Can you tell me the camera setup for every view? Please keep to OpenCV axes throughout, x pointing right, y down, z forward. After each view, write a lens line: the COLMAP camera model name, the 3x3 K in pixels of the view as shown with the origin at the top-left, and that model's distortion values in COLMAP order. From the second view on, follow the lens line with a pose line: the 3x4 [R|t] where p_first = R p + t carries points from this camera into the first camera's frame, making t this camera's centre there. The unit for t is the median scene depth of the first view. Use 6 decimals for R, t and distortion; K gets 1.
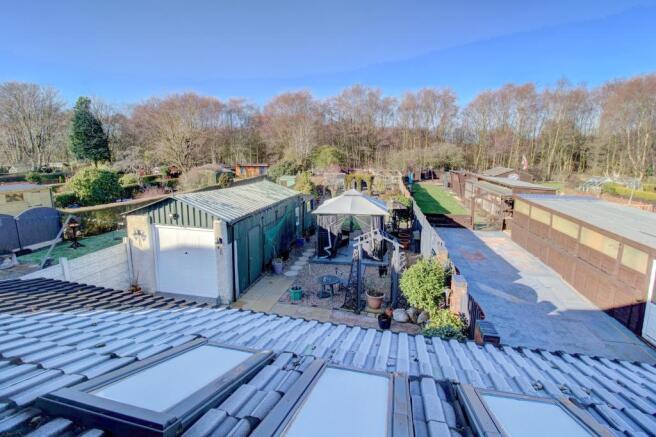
lens RADIAL K [[311.7, 0, 329.8], [0, 311.7, 209.3], [0, 0, 1]] dist [0.001771, -0.000201]
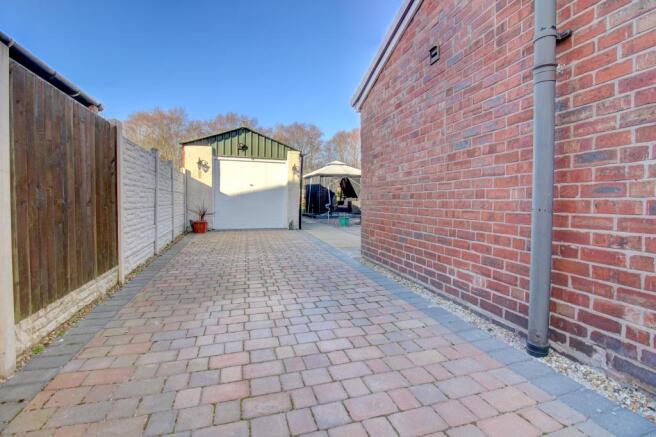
lens RADIAL K [[311.7, 0, 329.8], [0, 311.7, 209.3], [0, 0, 1]] dist [0.001771, -0.000201]
pose [[0.878549, -0.010232, 0.477544, -0.630036], [0.075352, 0.990220, -0.117412, 0.312747], [-0.471672, 0.139136, 0.870728, -0.011745]]
